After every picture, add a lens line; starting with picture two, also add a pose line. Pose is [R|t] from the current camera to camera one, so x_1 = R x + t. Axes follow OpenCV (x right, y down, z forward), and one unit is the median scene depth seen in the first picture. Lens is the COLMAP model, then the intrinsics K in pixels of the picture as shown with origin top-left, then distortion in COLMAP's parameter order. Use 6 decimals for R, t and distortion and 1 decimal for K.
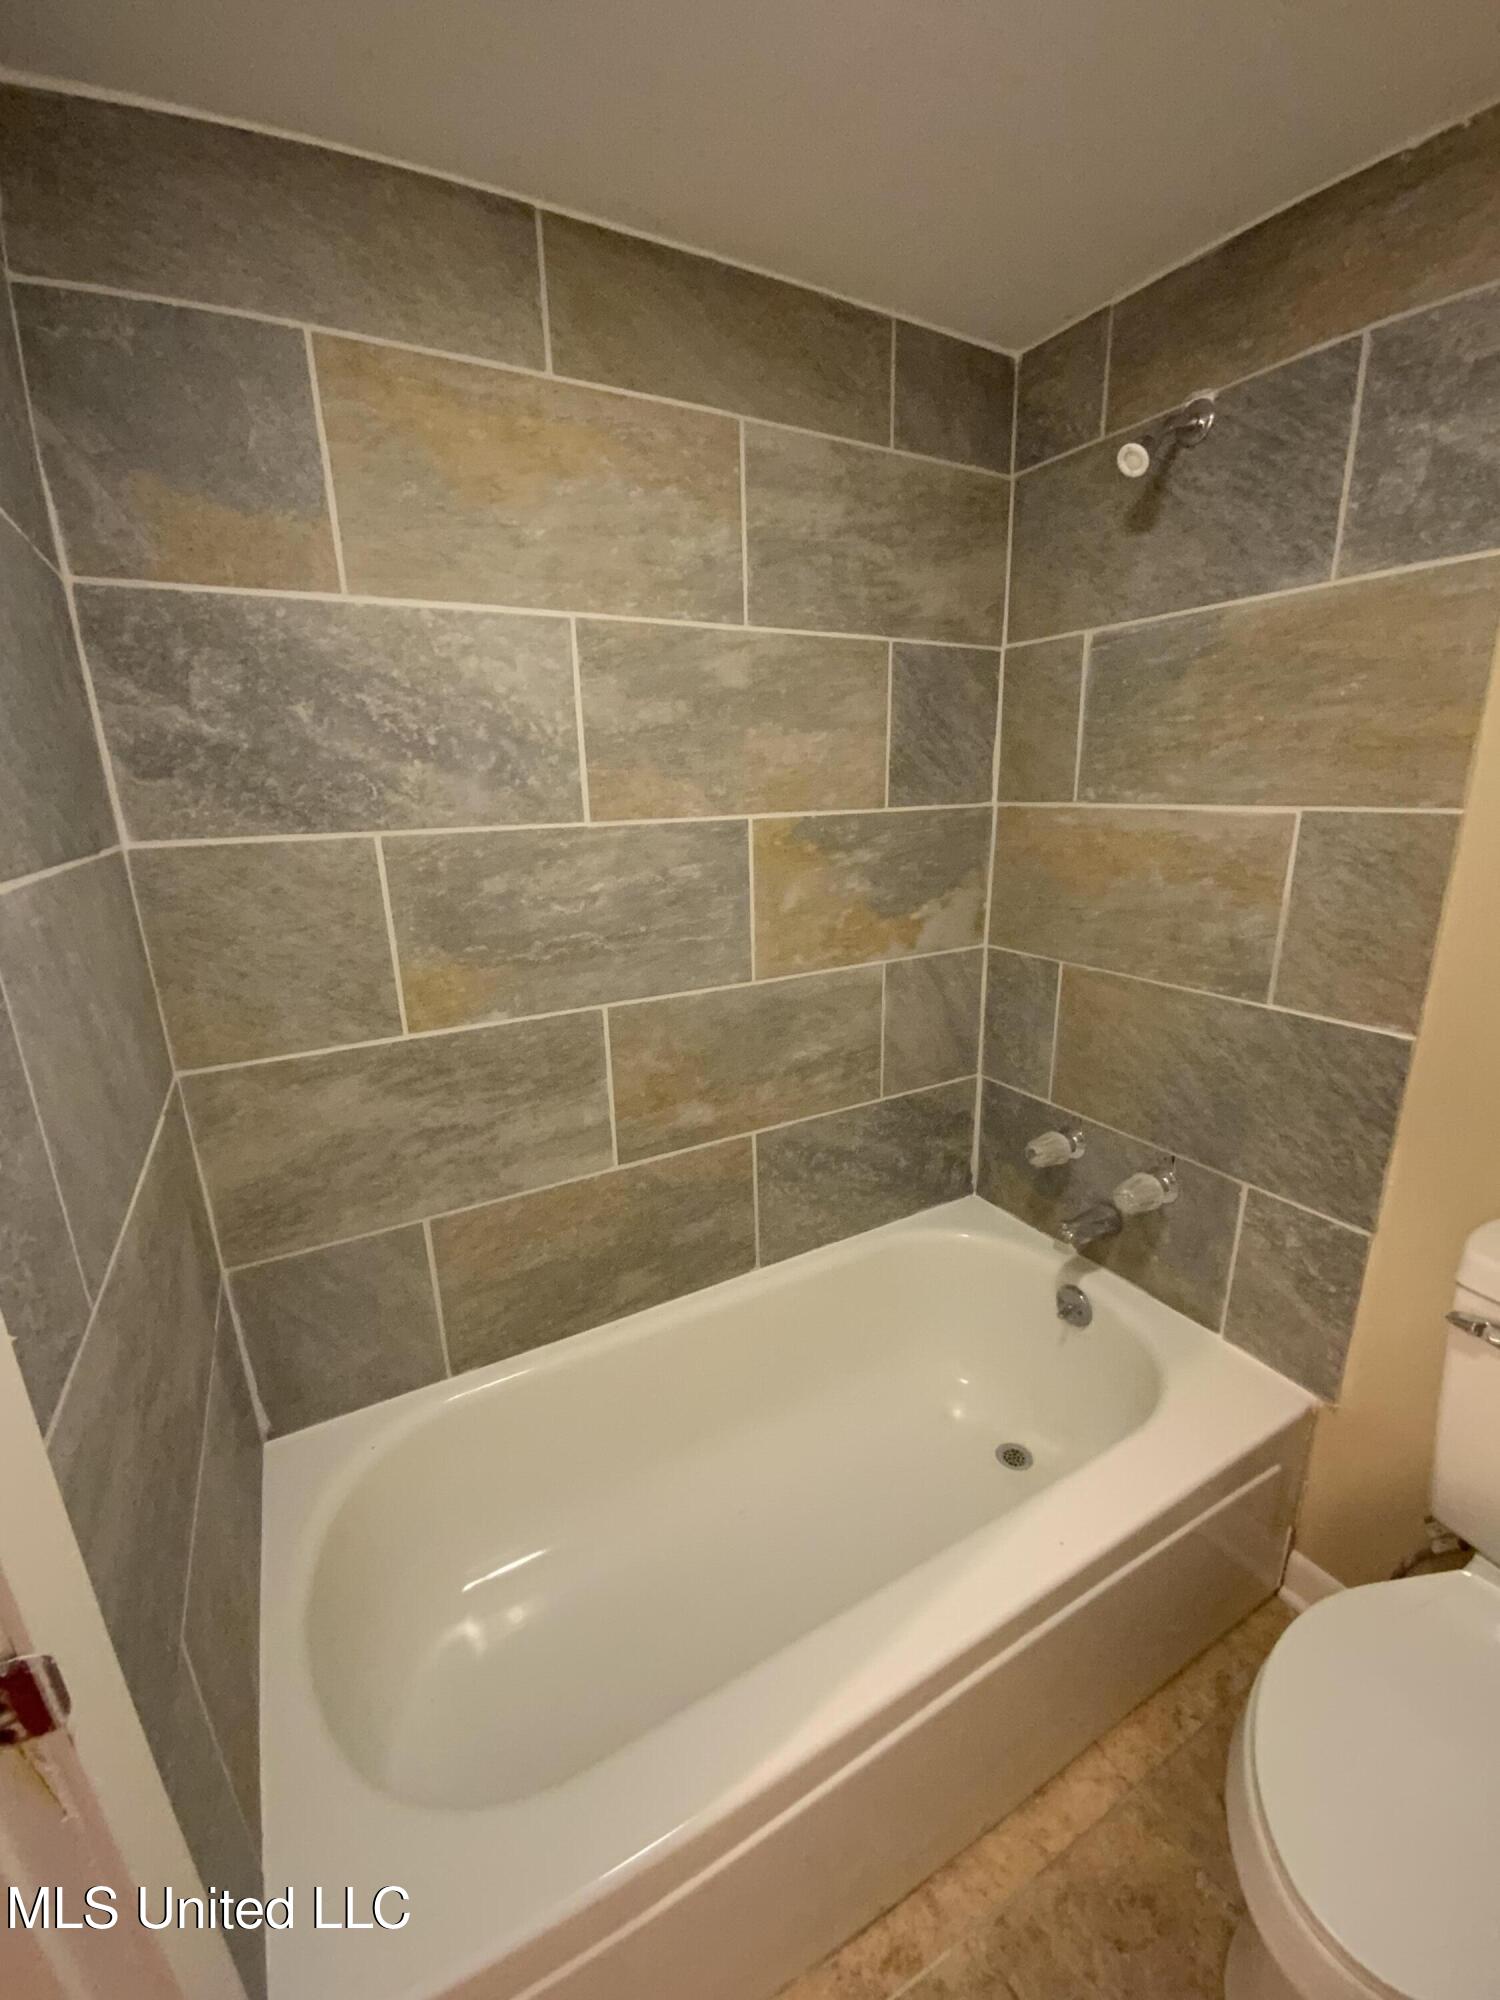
lens RADIAL K [[807.3, 0, 750.0], [0, 807.3, 1000.0], [0, 0, 1]] dist [0.028652, -0.023313]
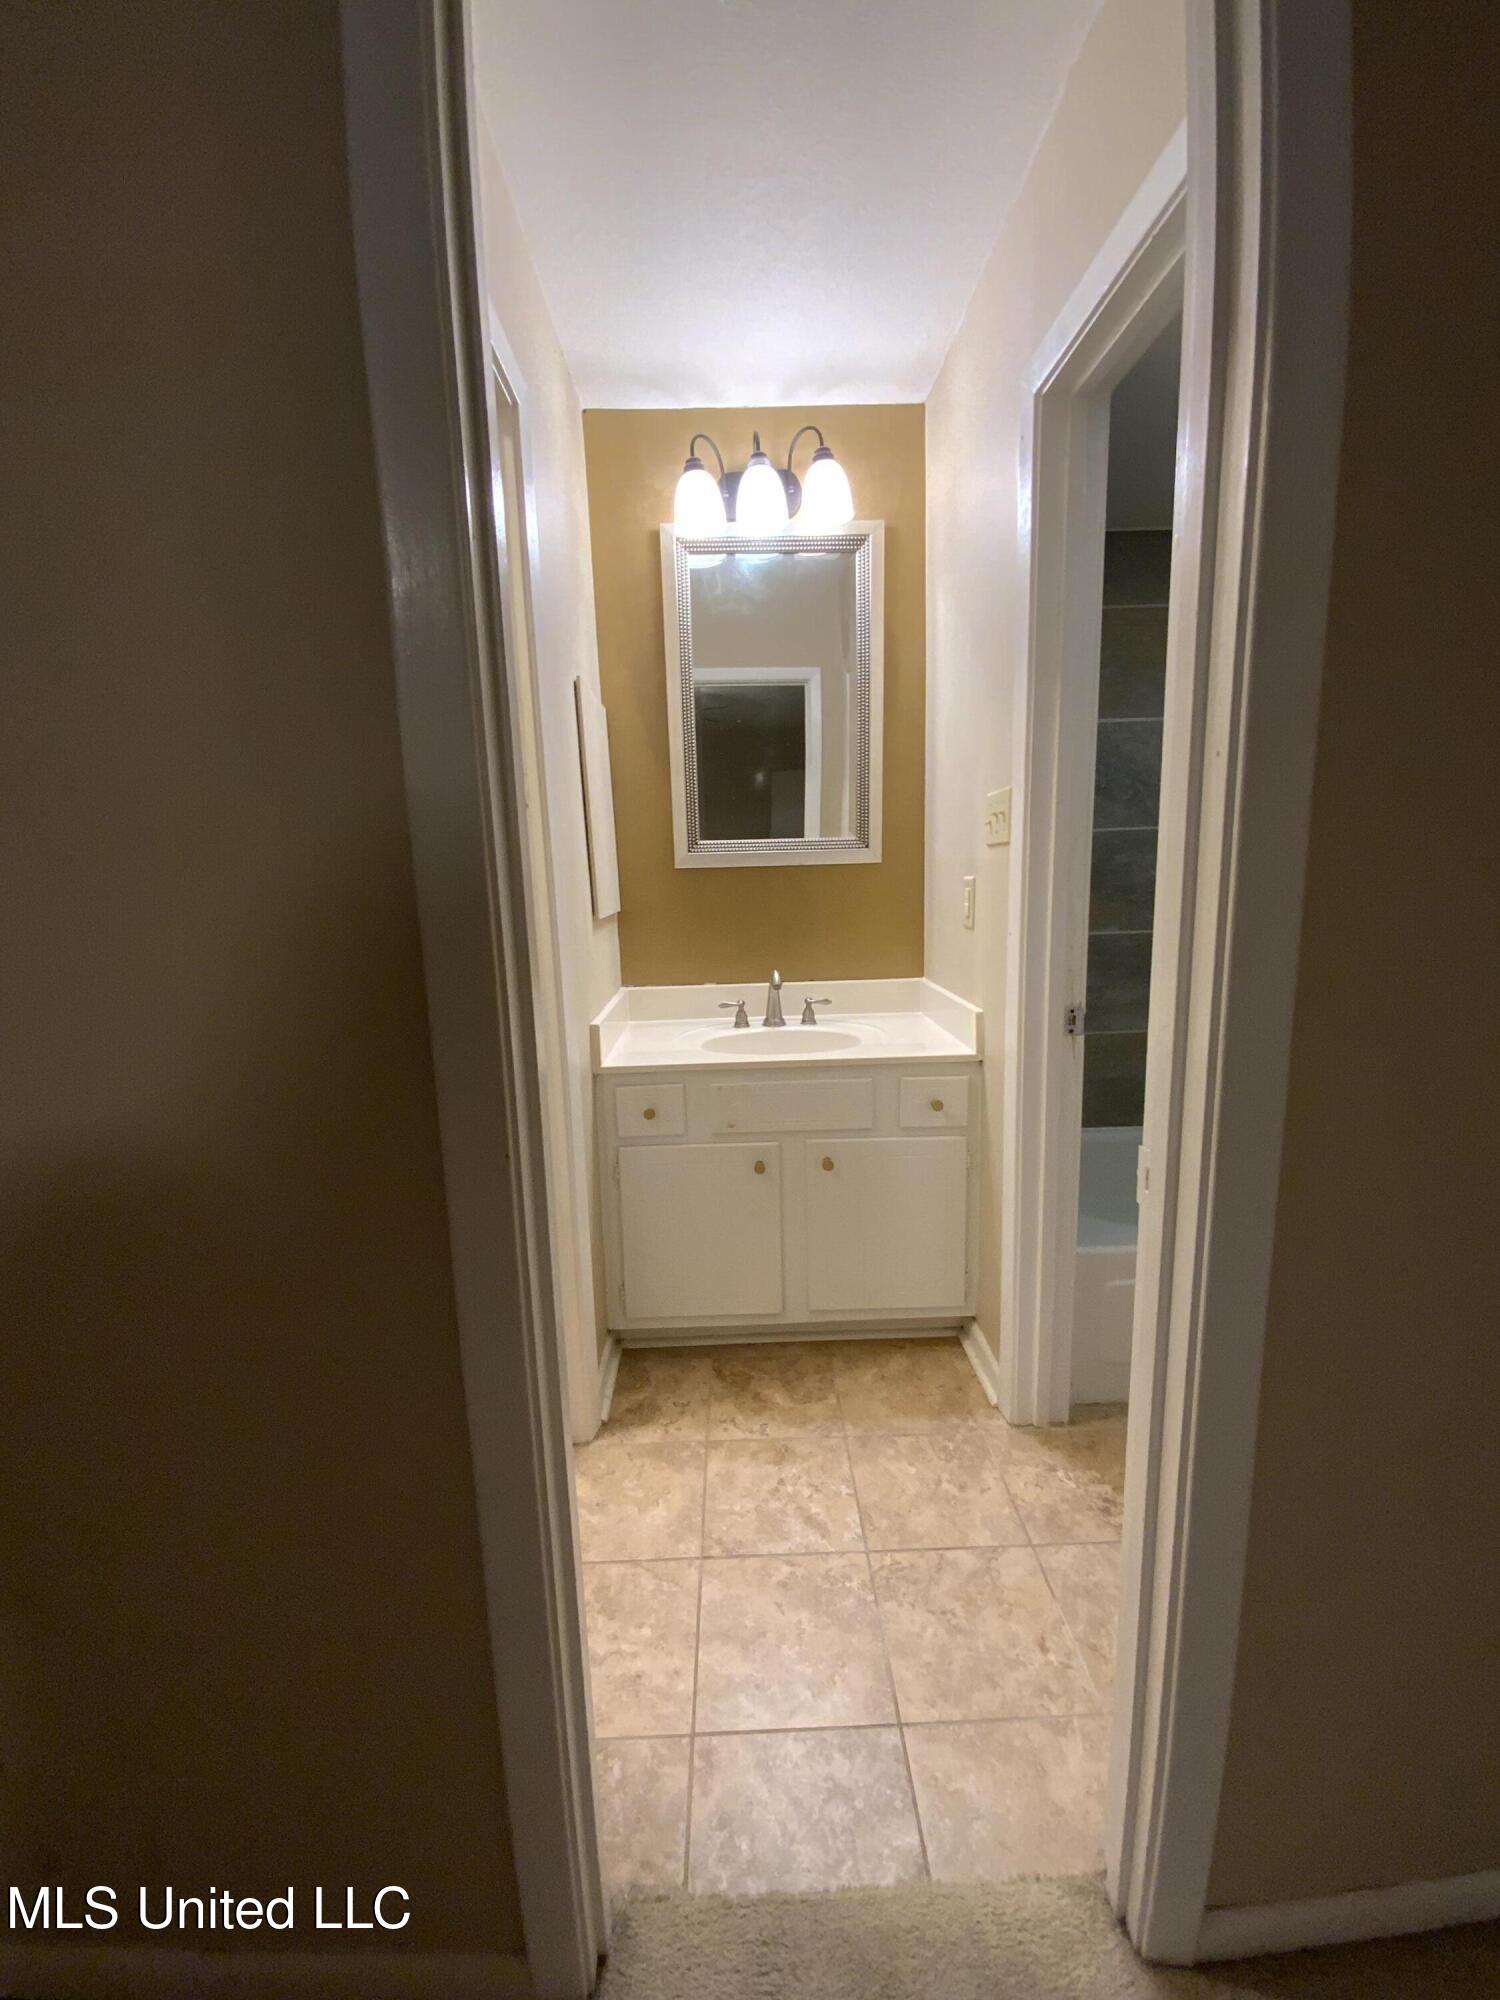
lens RADIAL K [[807.3, 0, 750.0], [0, 807.3, 1000.0], [0, 0, 1]] dist [0.028652, -0.023313]
pose [[0.879218, 0.077837, -0.470018, -0.157353], [-0.117410, 0.991535, -0.055427, 0.395452], [0.461726, 0.103917, 0.880915, -1.049594]]
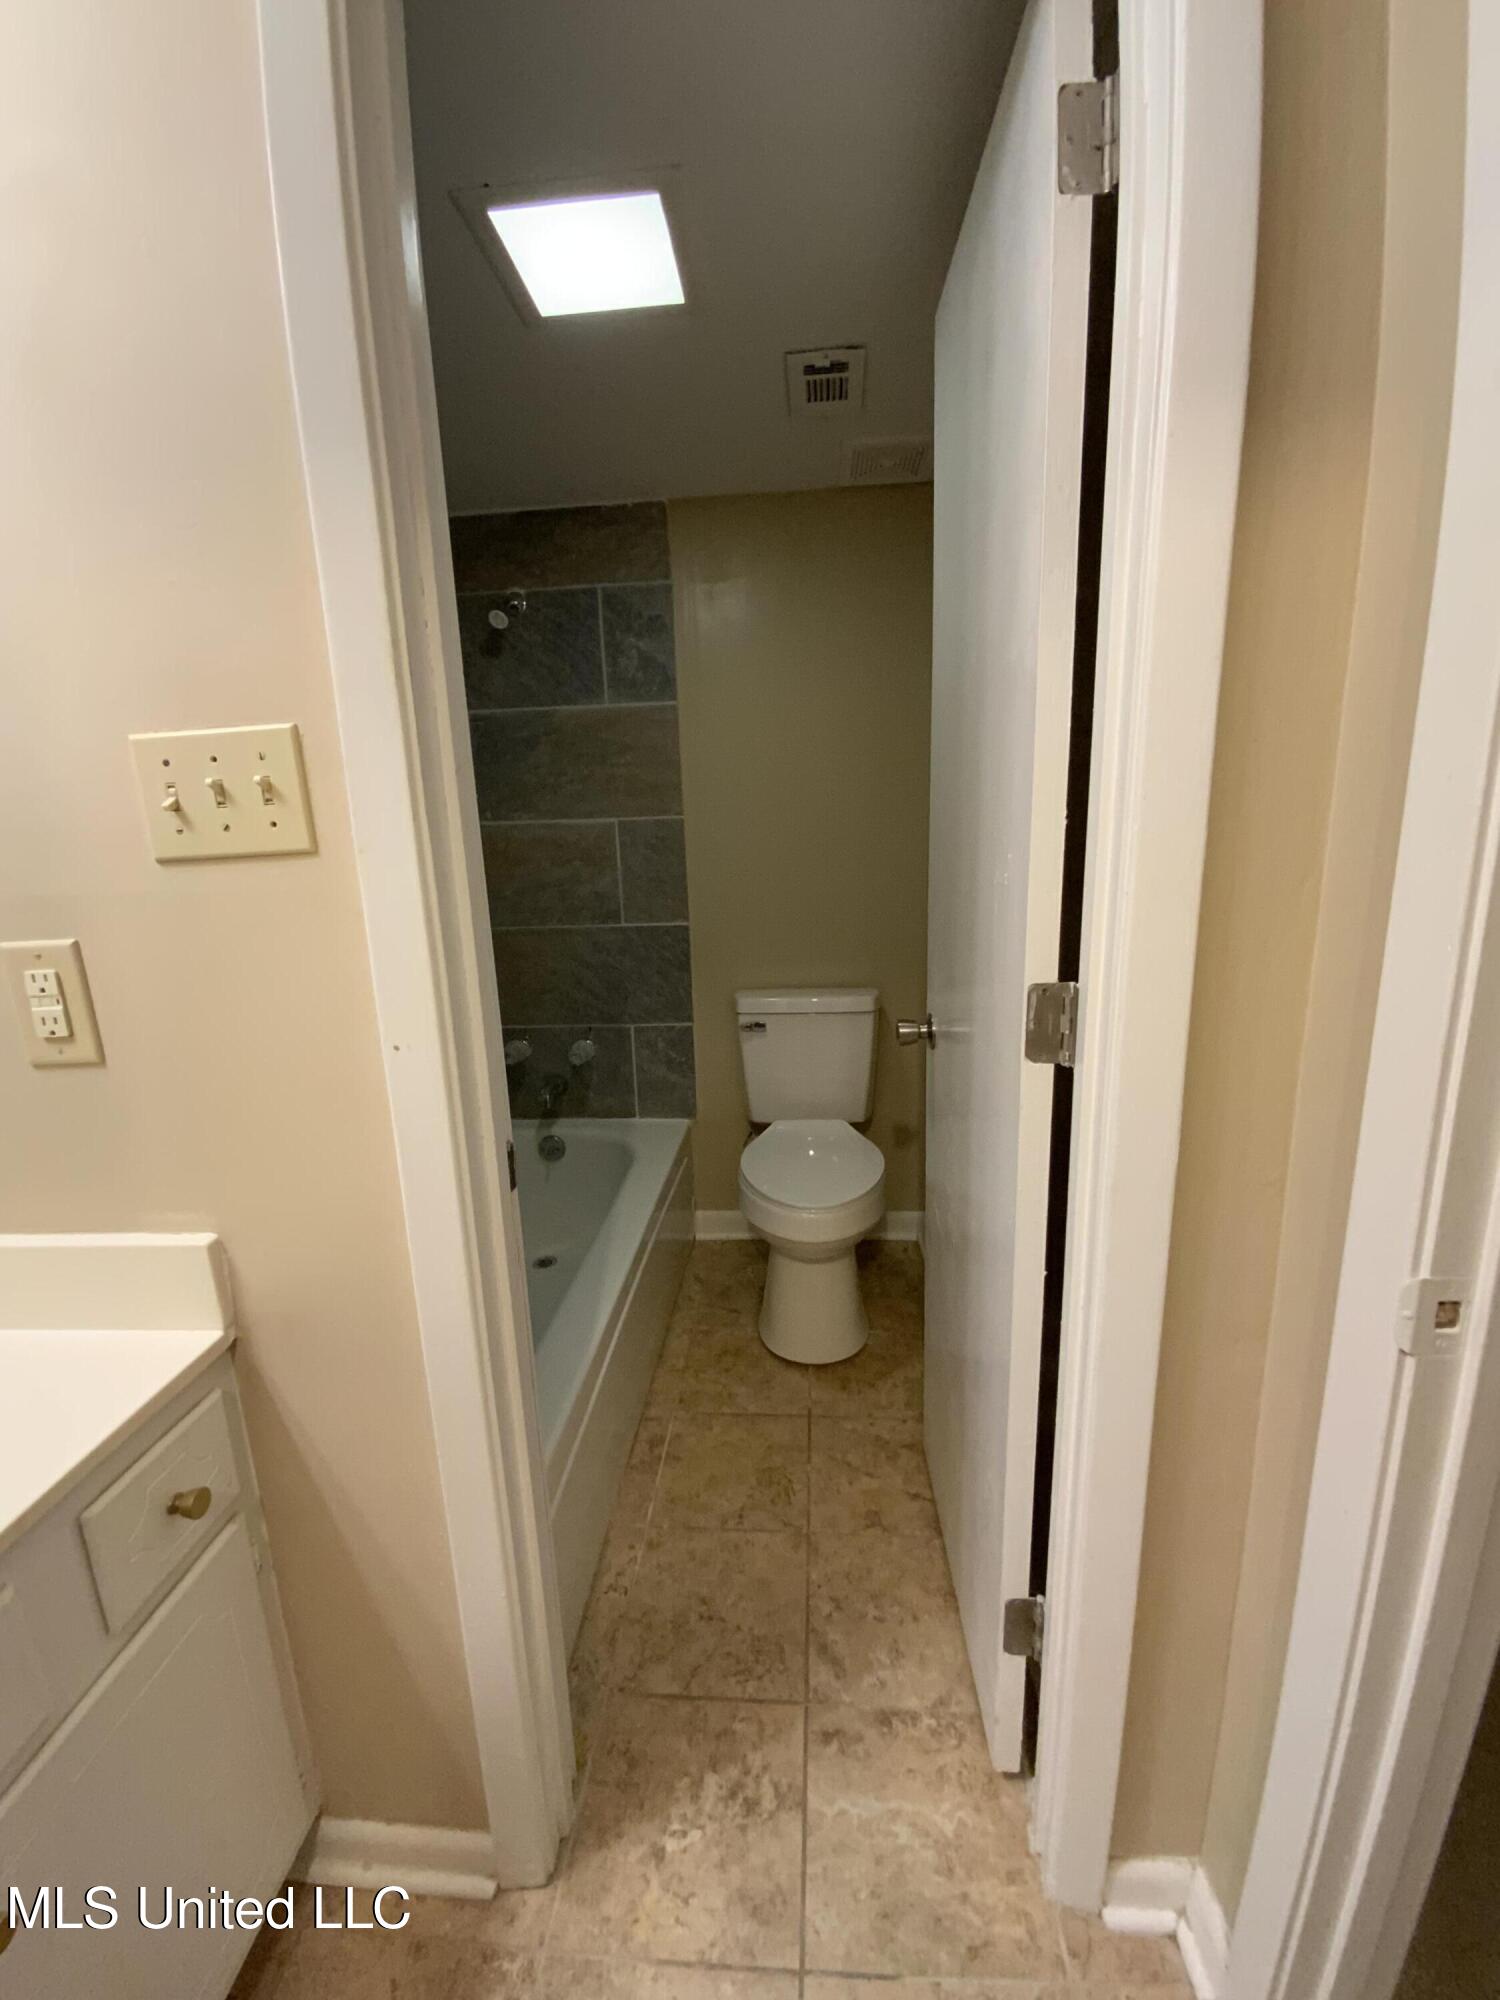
lens RADIAL K [[807.3, 0, 750.0], [0, 807.3, 1000.0], [0, 0, 1]] dist [0.028652, -0.023313]
pose [[0.554684, -0.170073, 0.814494, -0.752691], [0.234711, 0.971117, 0.042935, 0.166748], [-0.798271, 0.167355, 0.578581, -0.280379]]
